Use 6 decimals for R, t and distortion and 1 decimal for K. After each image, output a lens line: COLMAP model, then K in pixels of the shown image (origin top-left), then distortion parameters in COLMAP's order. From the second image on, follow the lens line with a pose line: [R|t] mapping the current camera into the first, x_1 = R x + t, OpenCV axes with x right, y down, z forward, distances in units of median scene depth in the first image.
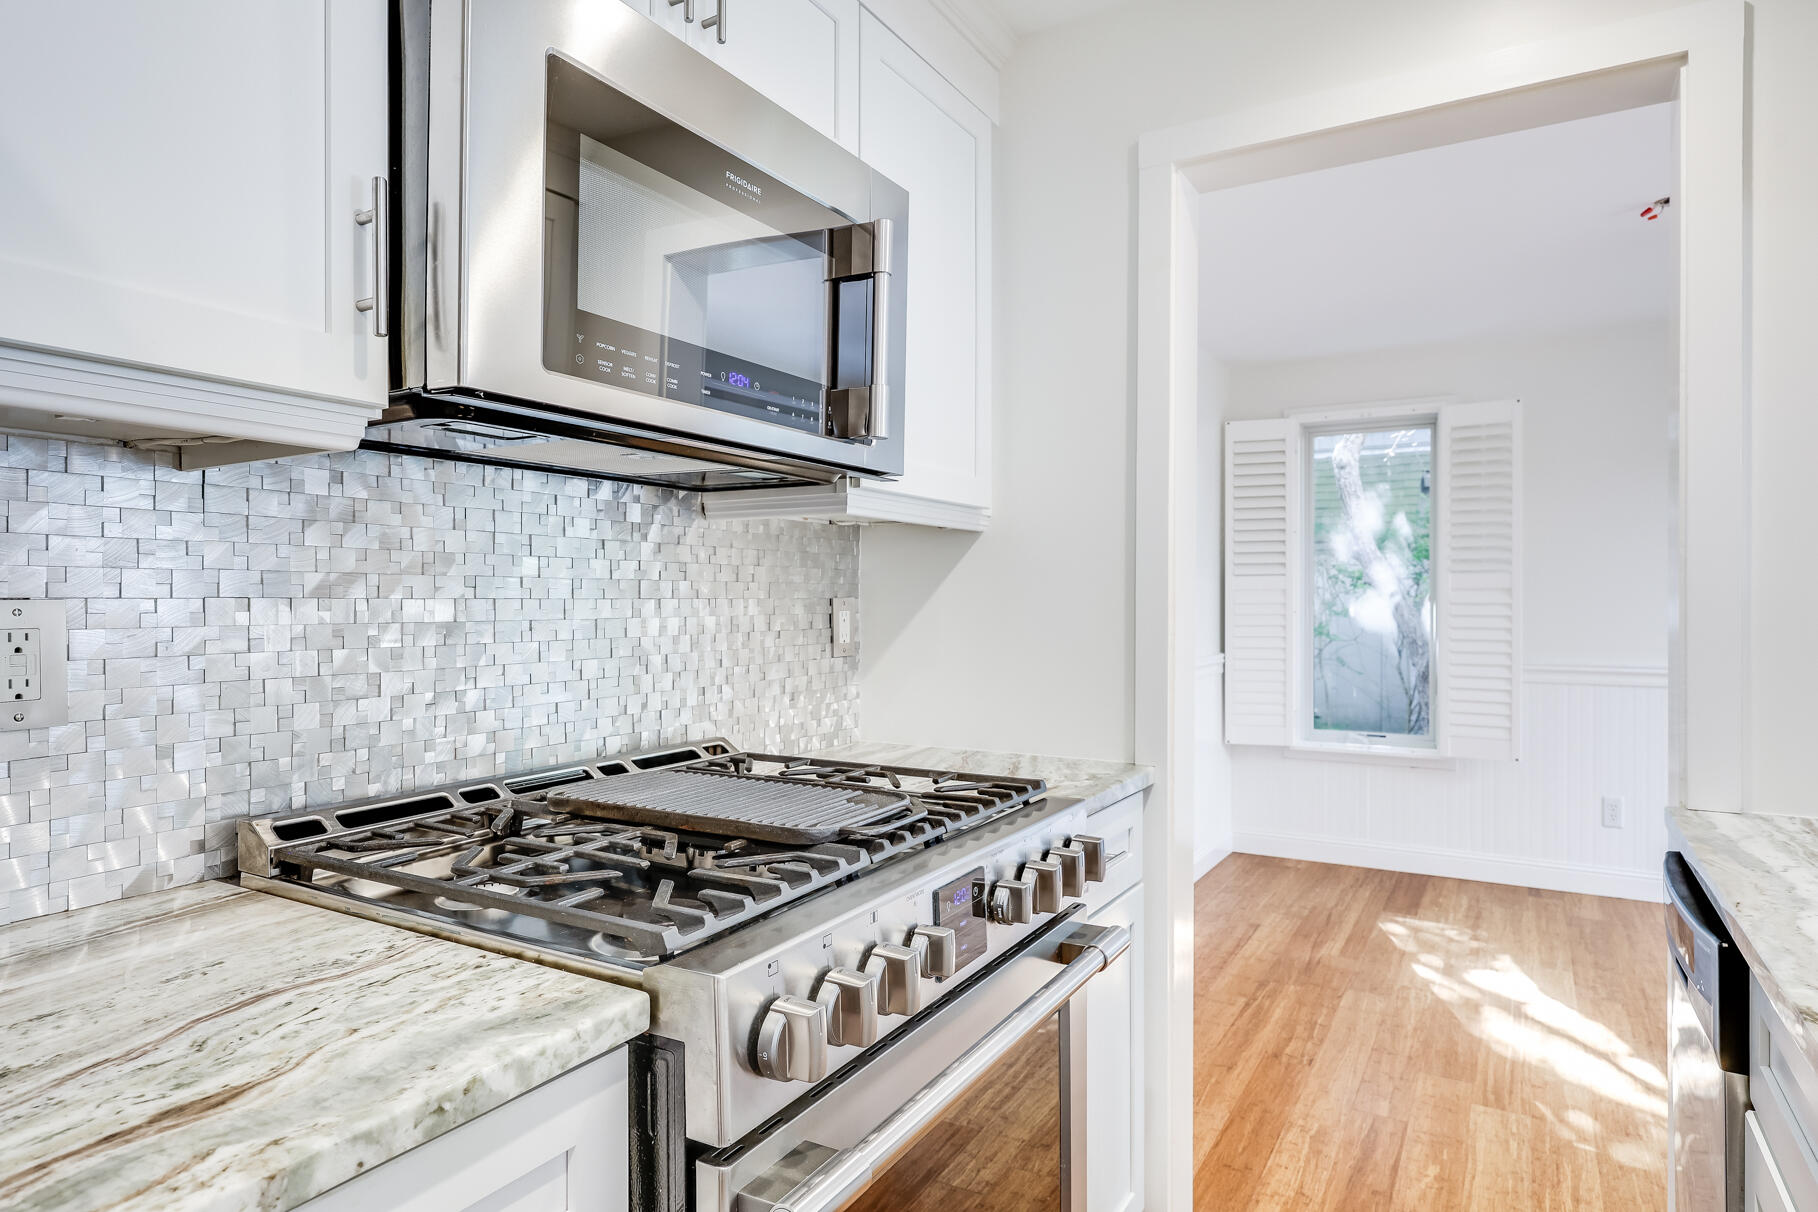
lens RADIAL K [[1039.1, 0, 909.0], [0, 1039.1, 606.0], [0, 0, 1]] dist [0.003444, 0.001311]
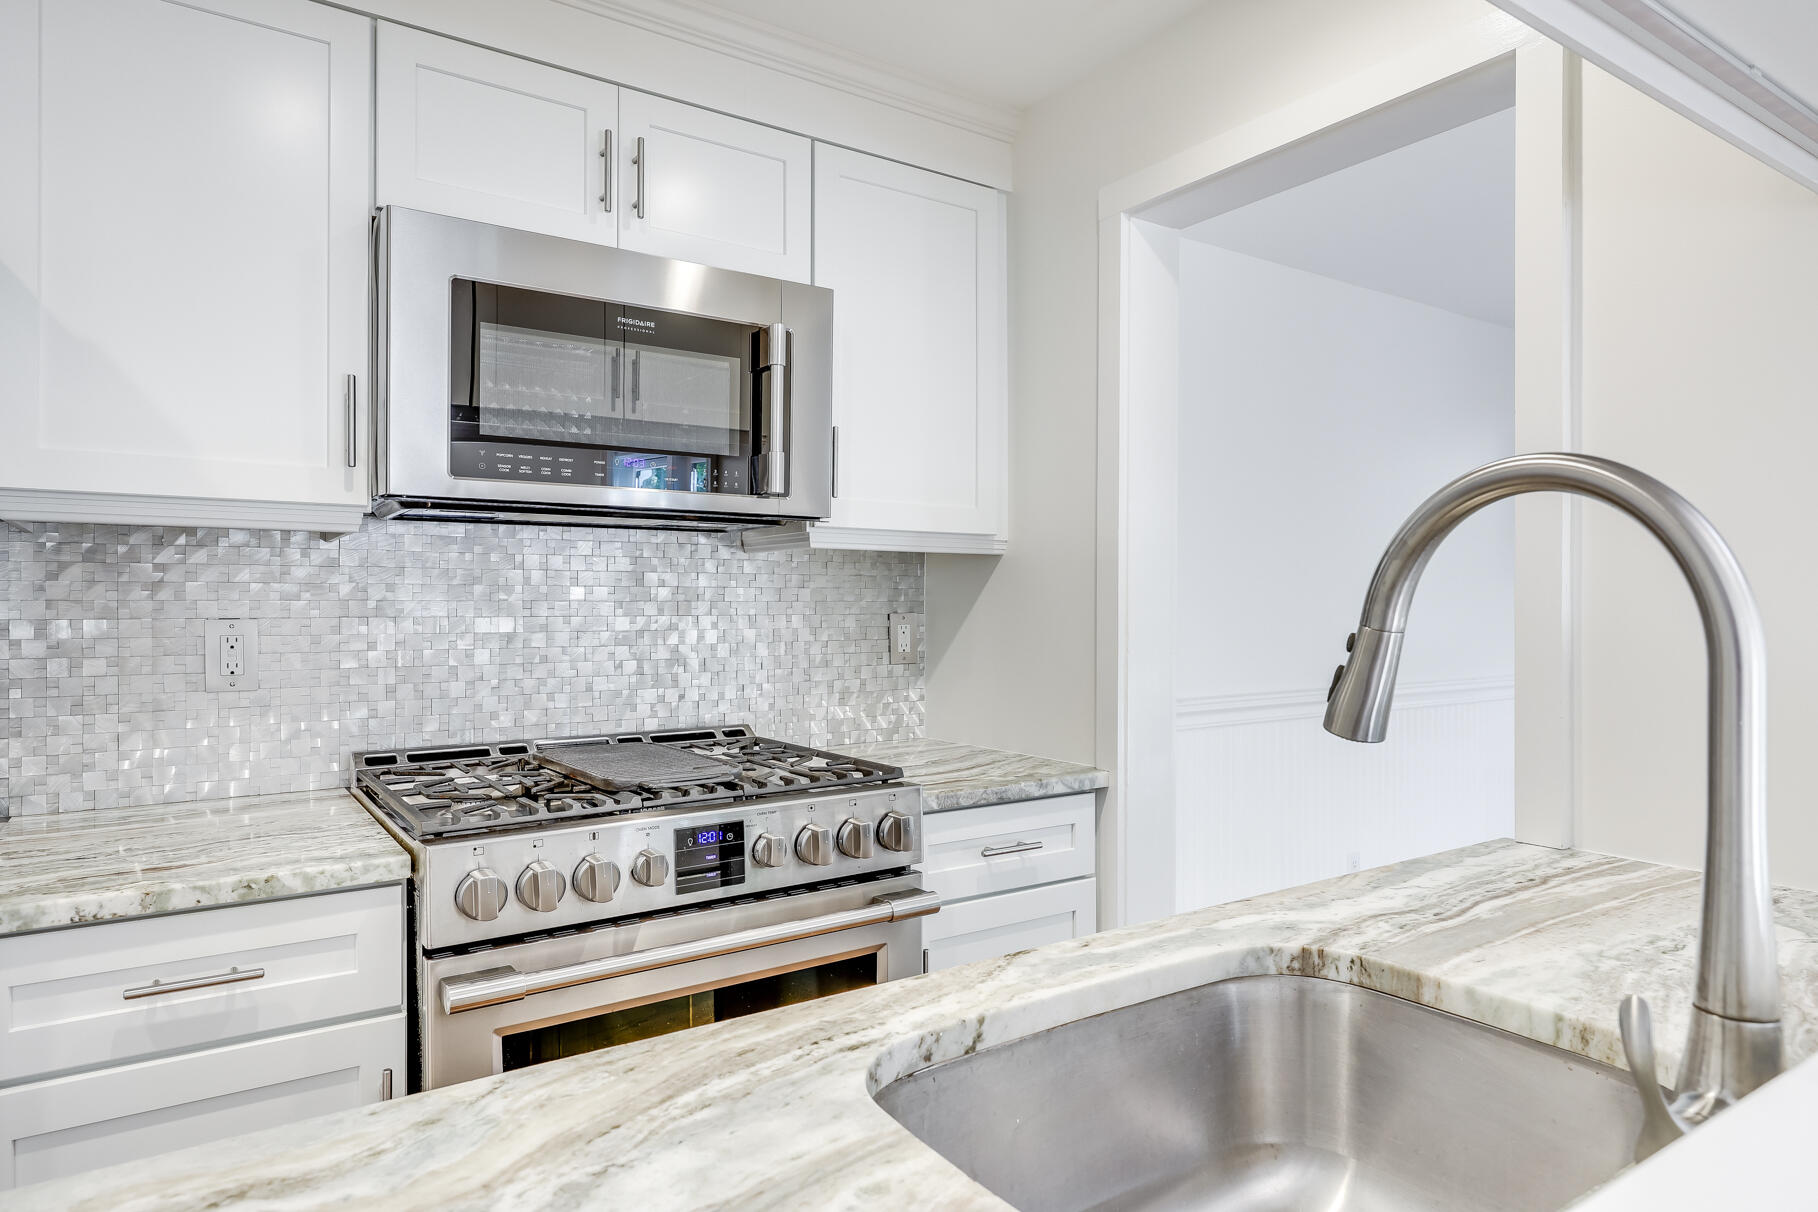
lens RADIAL K [[1081.5, 0, 909.0], [0, 1081.5, 606.0], [0, 0, 1]] dist [0.001329, 0.000429]
pose [[0.907028, 0.000246, -0.421071, 0.562905], [-0.002415, 0.999986, -0.004618, -0.012873], [0.421064, 0.005206, 0.907016, -0.118332]]
